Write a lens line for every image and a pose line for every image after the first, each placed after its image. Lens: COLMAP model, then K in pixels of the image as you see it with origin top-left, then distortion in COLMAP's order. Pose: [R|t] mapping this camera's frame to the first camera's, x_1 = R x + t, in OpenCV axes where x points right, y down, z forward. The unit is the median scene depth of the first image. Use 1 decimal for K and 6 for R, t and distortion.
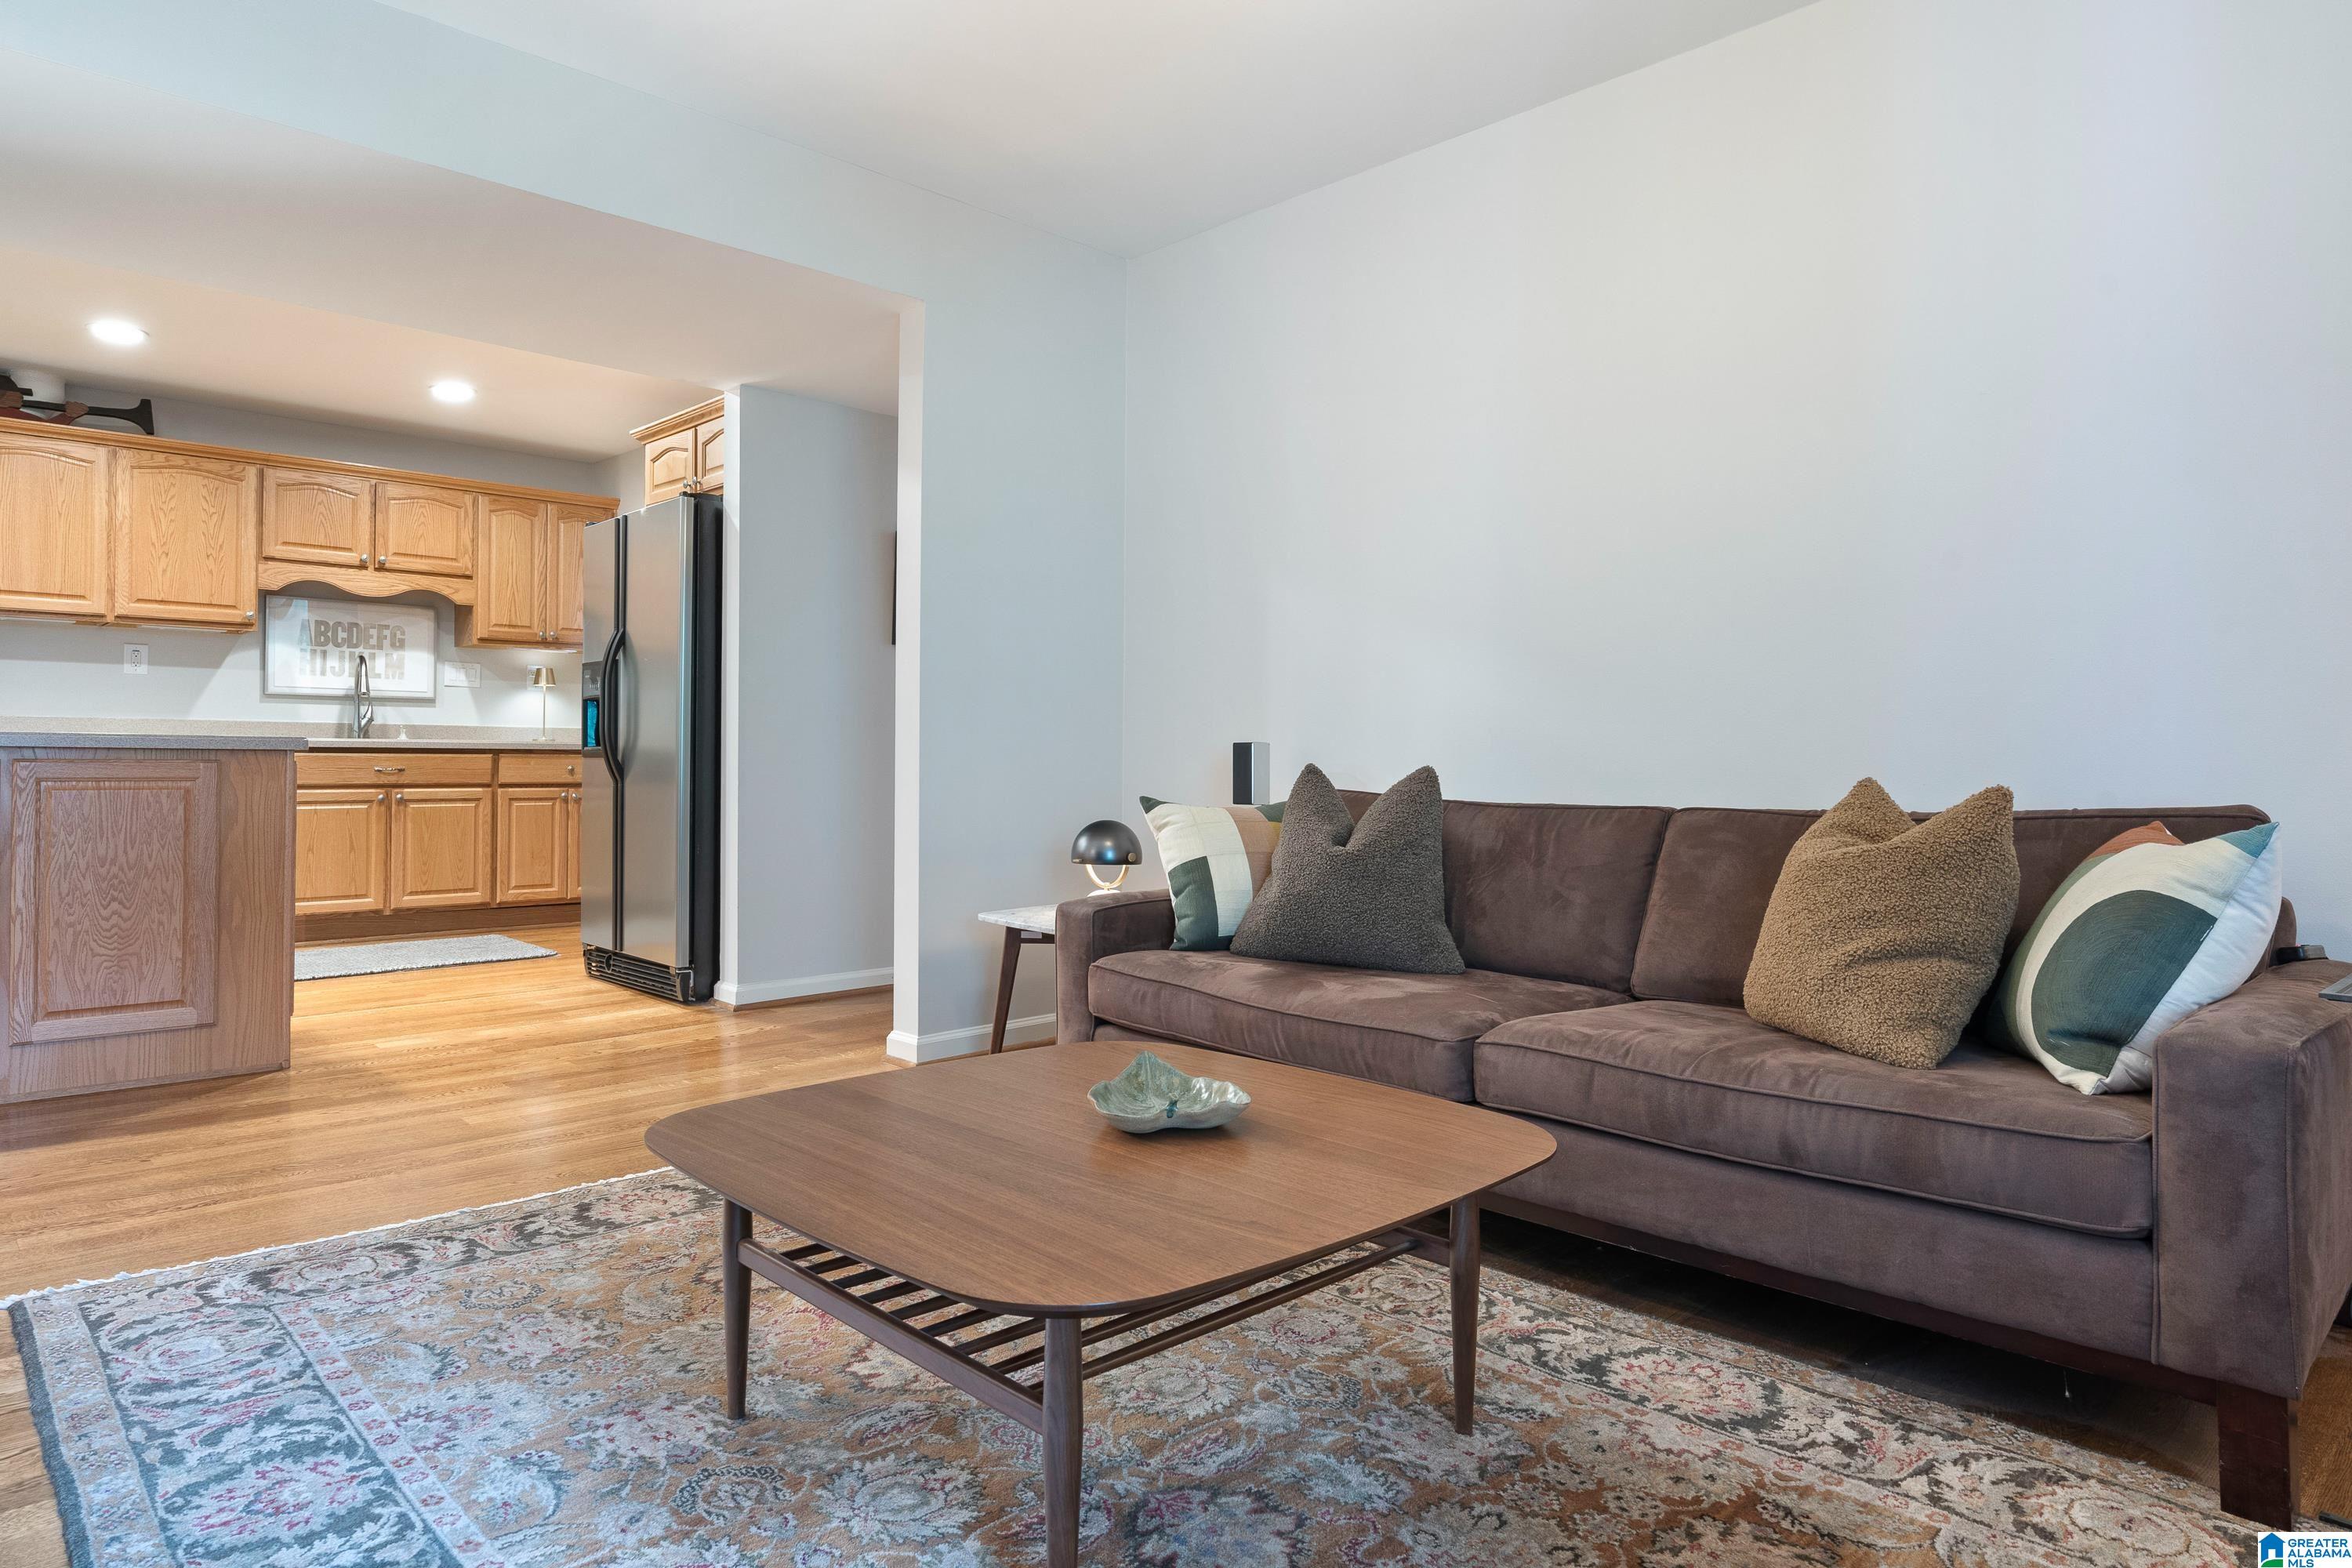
lens RADIAL K [[1363.9, 0, 1153.9], [0, 1363.9, 750.4], [0, 0, 1]] dist [0.000122, -0.001819]
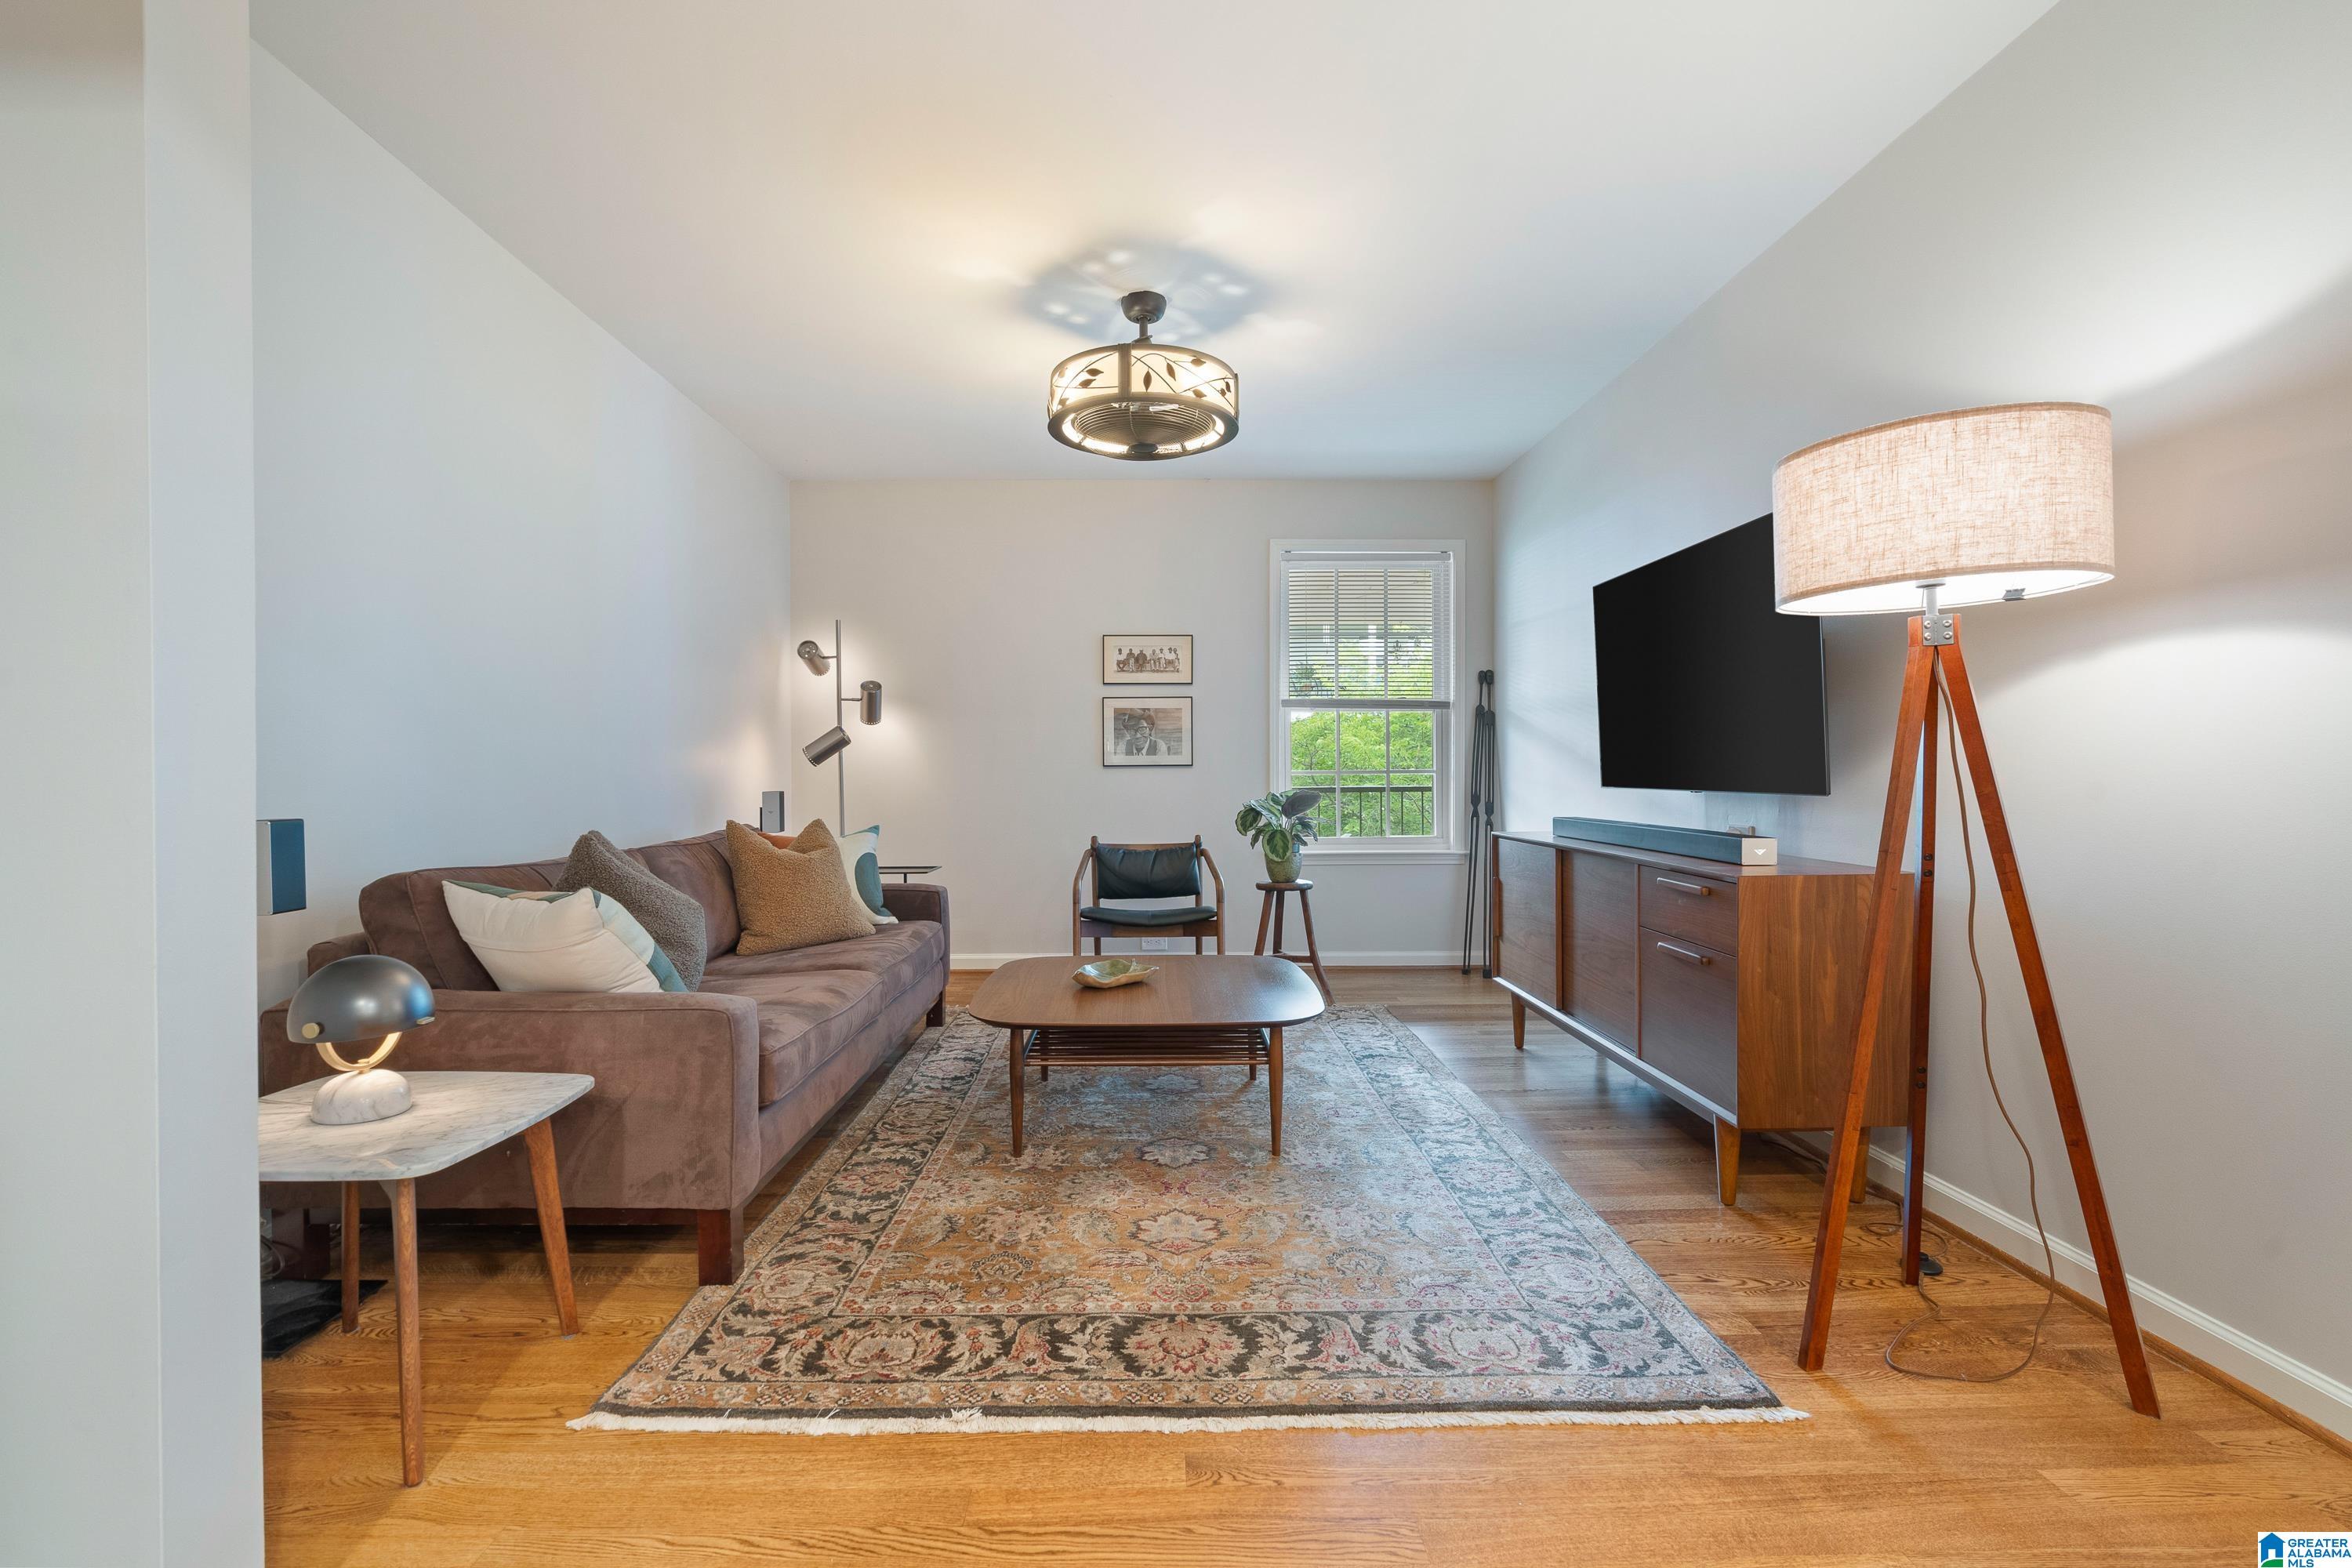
lens RADIAL K [[1074.7, 0, 1156.0], [0, 1074.7, 788.3], [0, 0, 1]] dist [-0.021856, 0.000524]
pose [[-0.728459, -0.011458, 0.684994, -0.364968], [-0.004964, 0.999922, 0.011447, -0.017539], [-0.685072, 0.004938, -0.728459, 0.663810]]
